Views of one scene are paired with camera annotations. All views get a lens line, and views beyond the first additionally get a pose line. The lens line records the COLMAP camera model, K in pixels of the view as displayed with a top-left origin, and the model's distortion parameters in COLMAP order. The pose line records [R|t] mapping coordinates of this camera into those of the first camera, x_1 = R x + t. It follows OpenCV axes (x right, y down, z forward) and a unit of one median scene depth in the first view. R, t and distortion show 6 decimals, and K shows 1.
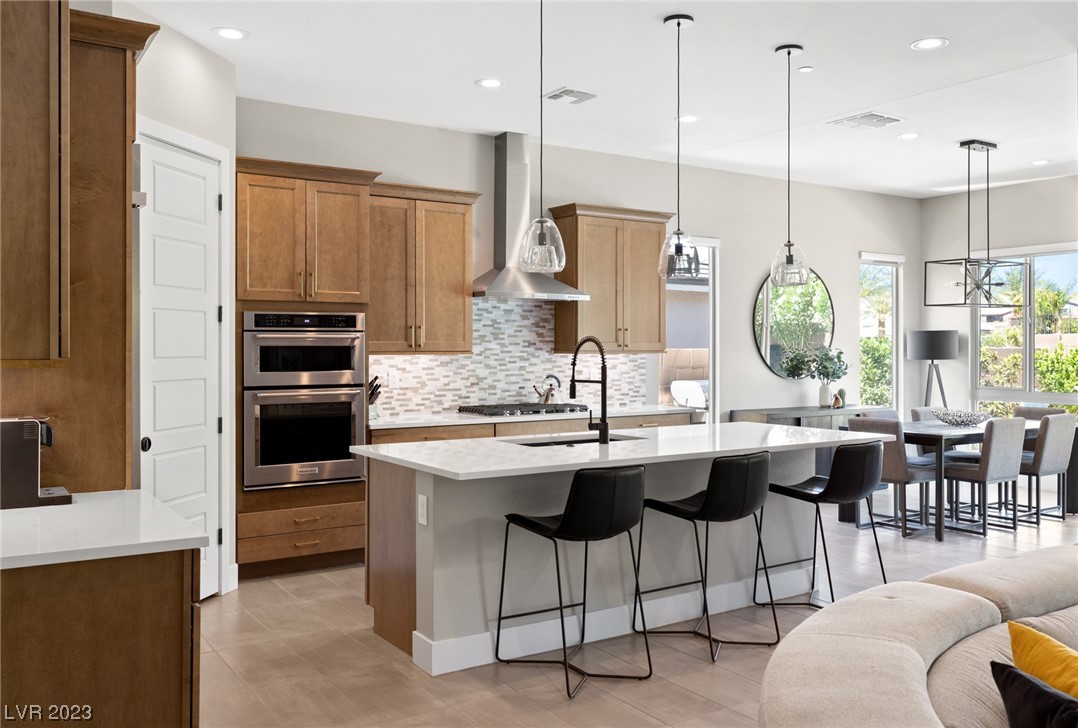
lens RADIAL K [[912.6, 0, 551.6], [0, 912.6, 349.2], [0, 0, 1]] dist [-0.000428, -0.010309]
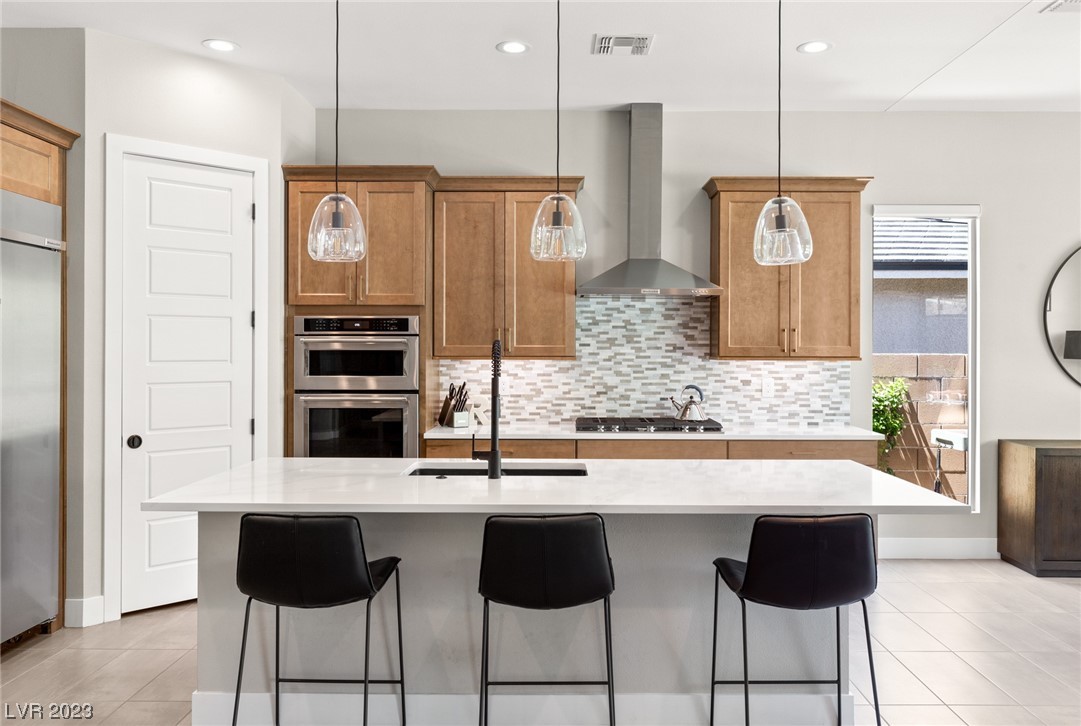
lens RADIAL K [[848.5, 0, 559.6], [0, 848.5, 348.2], [0, 0, 1]] dist [-0.003291, 0.004034]
pose [[0.830456, 0.002796, -0.557077, 0.336950], [-0.004102, 0.999991, -0.001096, -0.004375], [0.557069, 0.003195, 0.830460, 0.287453]]
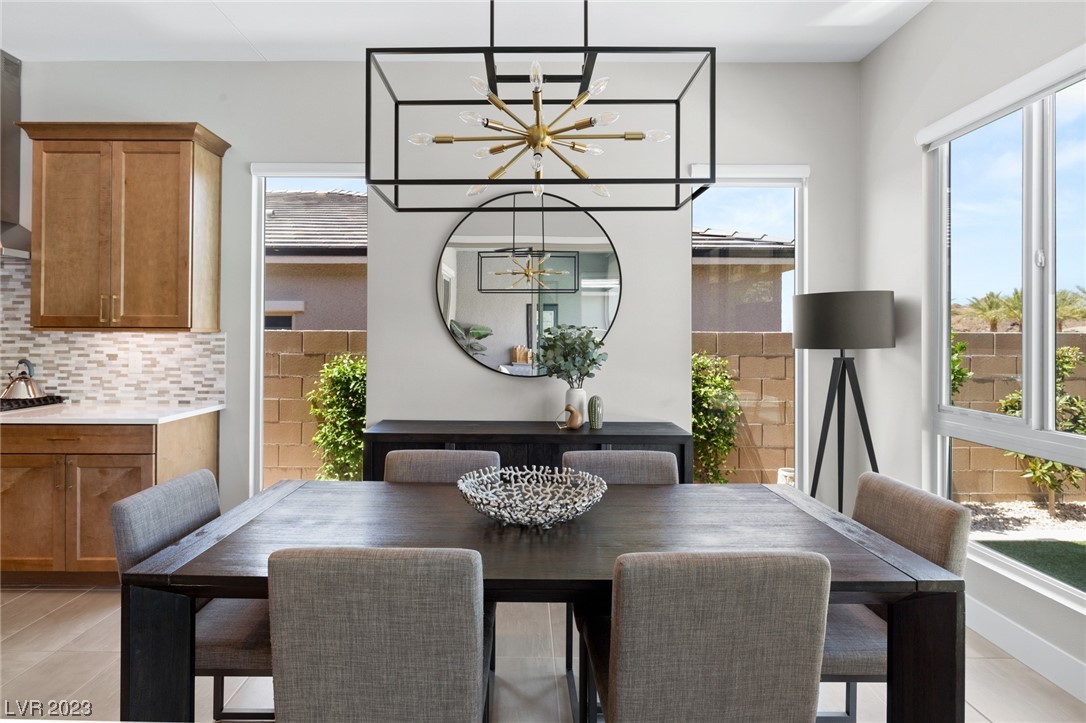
lens RADIAL K [[573.0, 0, 519.3], [0, 573.0, 333.8], [0, 0, 1]] dist [-0.002272, 0.003523]
pose [[0.828575, -0.001301, -0.559876, 0.609692], [-0.006219, 0.999914, -0.011527, 0.010202], [0.559843, 0.013033, 0.828496, 0.846339]]
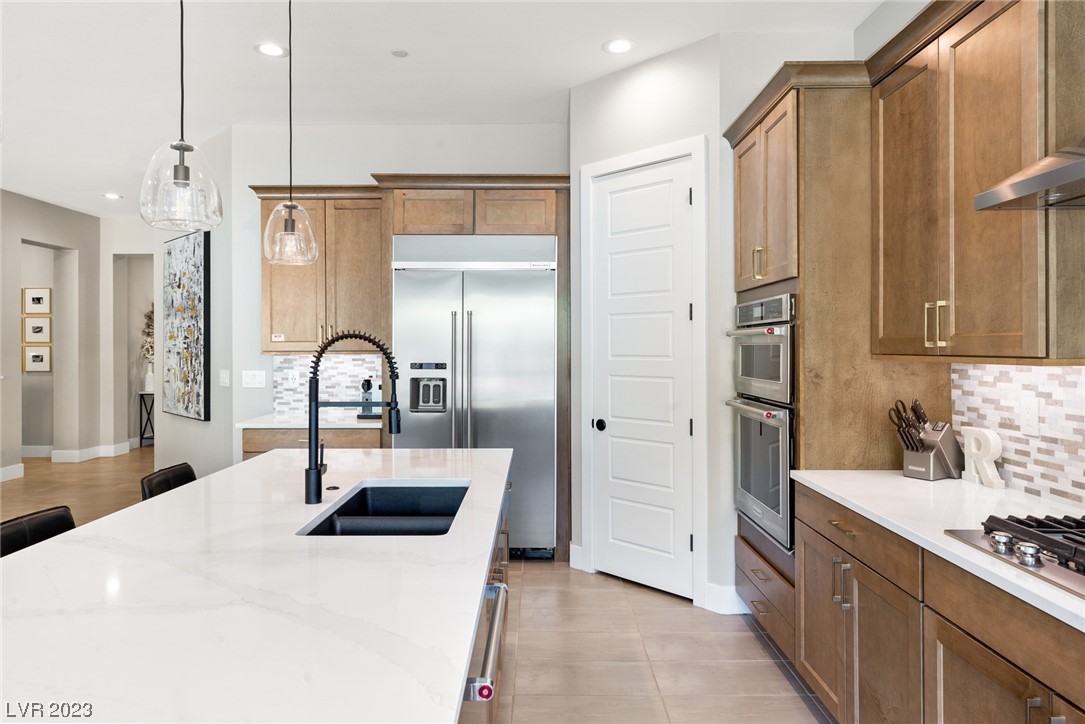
lens RADIAL K [[679.1, 0, 529.0], [0, 679.1, 347.4], [0, 0, 1]] dist [0.022401, -0.004330]
pose [[-0.562570, 0.003710, -0.826741, 0.240213], [0.001847, 0.999993, 0.003231, -0.002868], [0.826748, 0.000291, -0.562573, 0.921424]]
